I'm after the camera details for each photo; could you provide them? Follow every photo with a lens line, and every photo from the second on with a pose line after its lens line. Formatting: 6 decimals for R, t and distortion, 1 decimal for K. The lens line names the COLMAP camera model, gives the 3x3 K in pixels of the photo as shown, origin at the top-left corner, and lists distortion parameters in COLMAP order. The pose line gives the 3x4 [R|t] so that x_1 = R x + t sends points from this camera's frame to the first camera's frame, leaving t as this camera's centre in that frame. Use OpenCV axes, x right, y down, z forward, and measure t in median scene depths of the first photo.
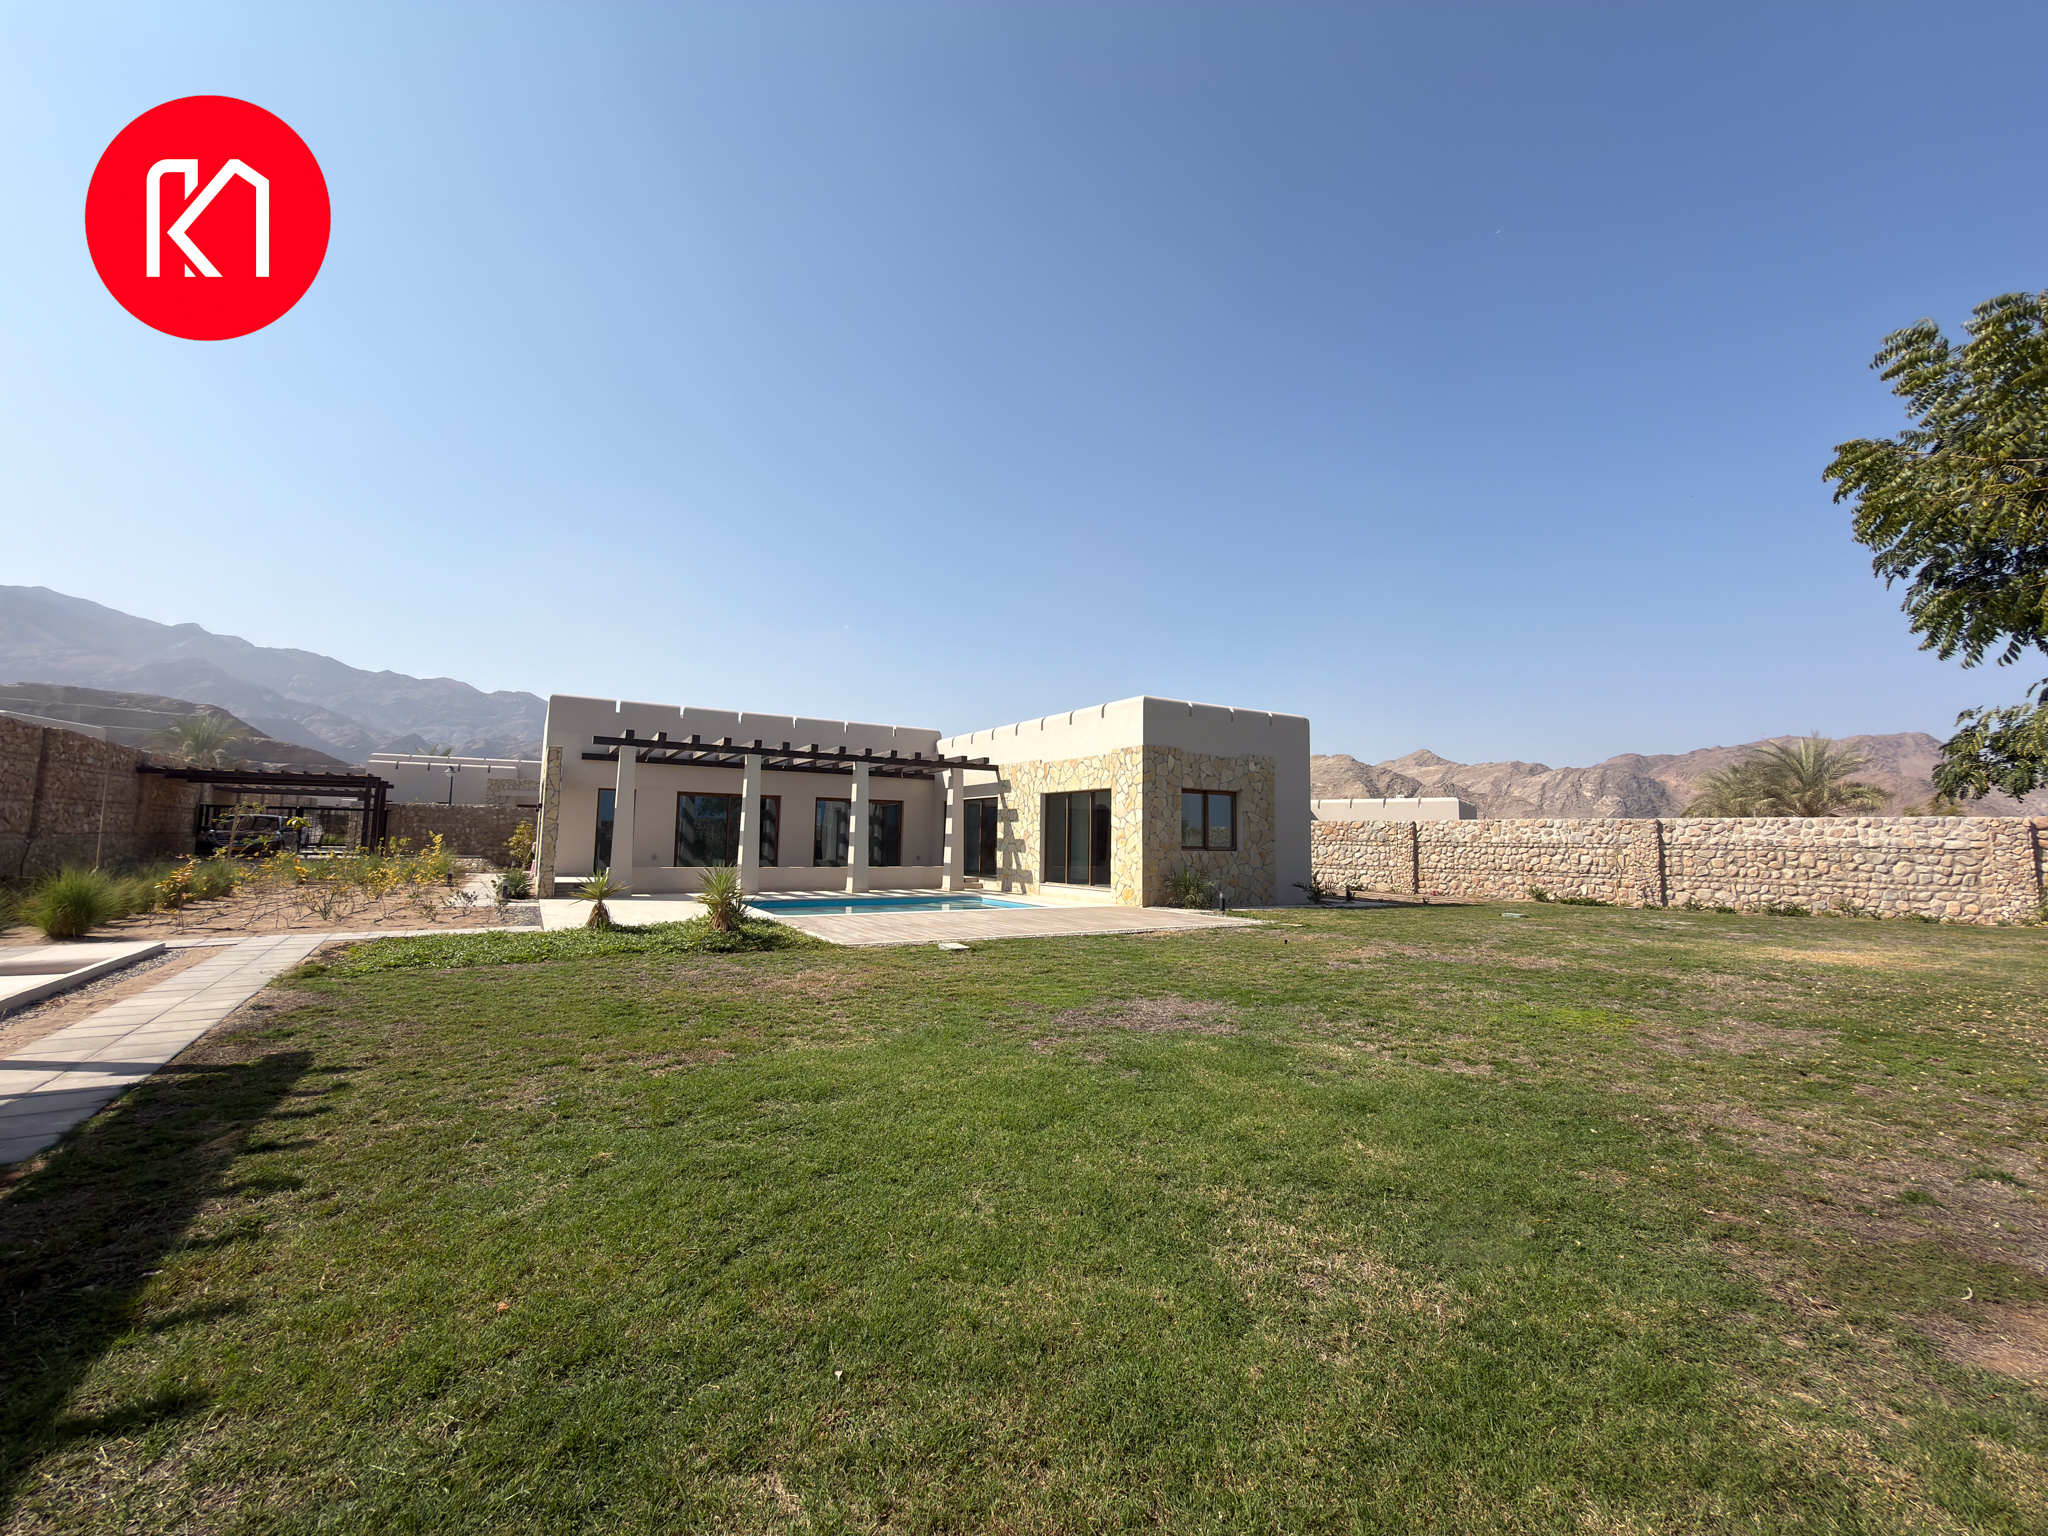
lens RADIAL K [[814.2, 0, 1027.8], [0, 814.2, 767.9], [0, 0, 1]] dist [0.001022, -0.000493]
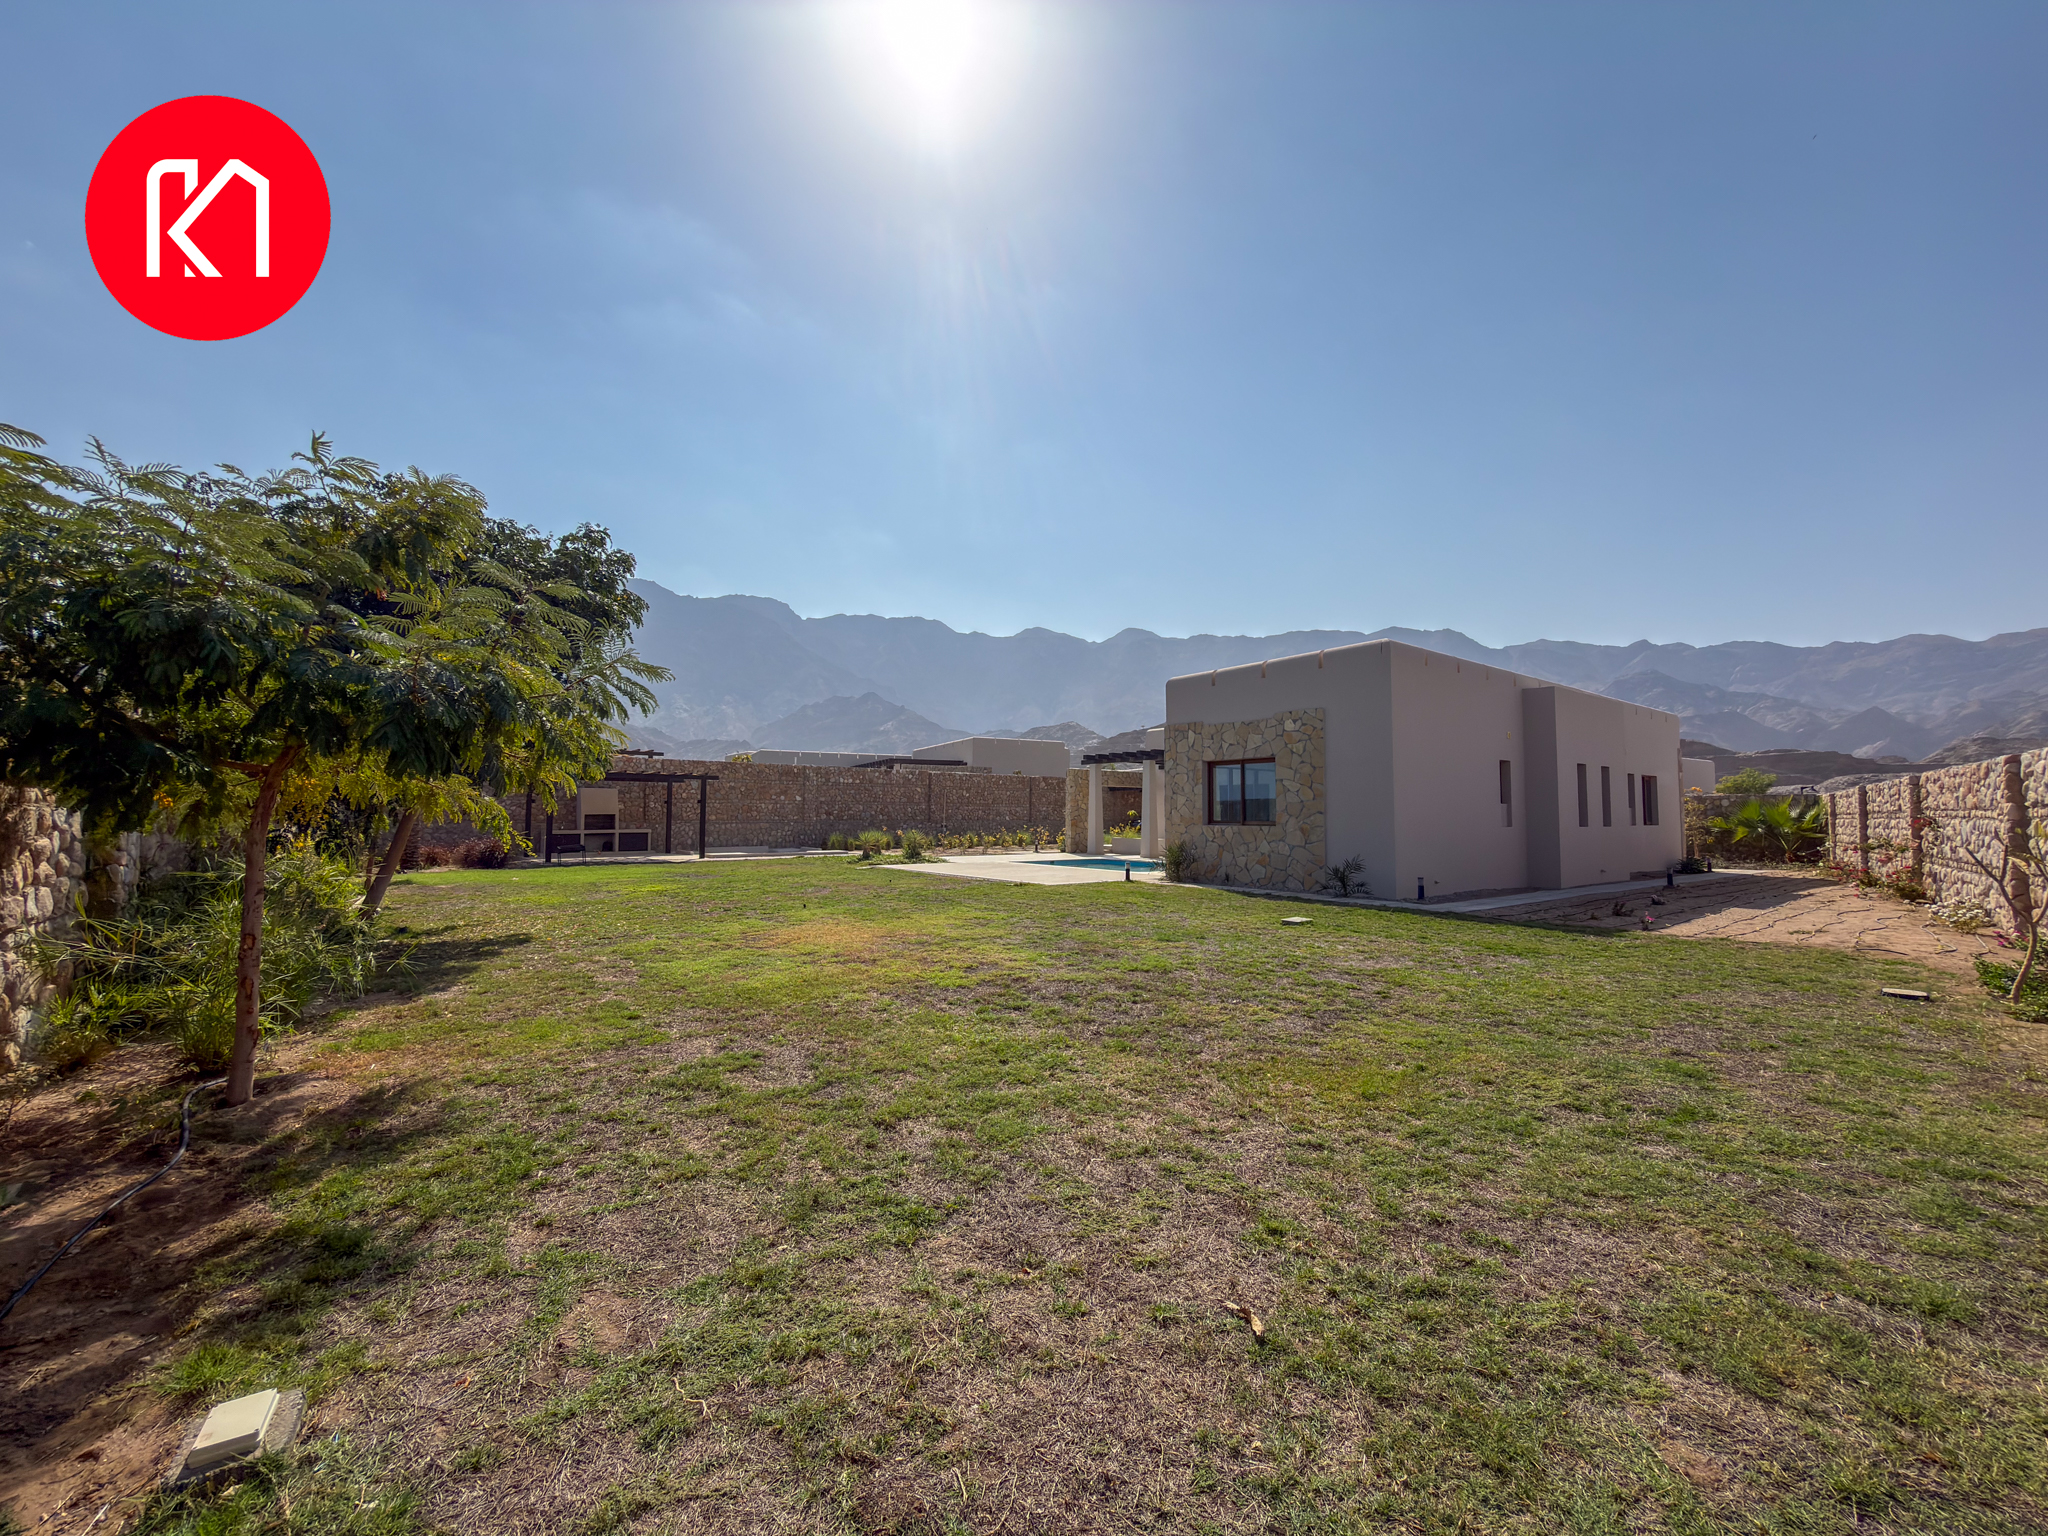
lens RADIAL K [[814.2, 0, 1024.7], [0, 814.2, 774.0], [0, 0, 1]] dist [0.001022, -0.000493]
pose [[0.101830, -0.068282, -0.992456, 1.129227], [0.088227, 0.994330, -0.059359, 0.078073], [0.990882, -0.081517, 0.107277, 0.672235]]
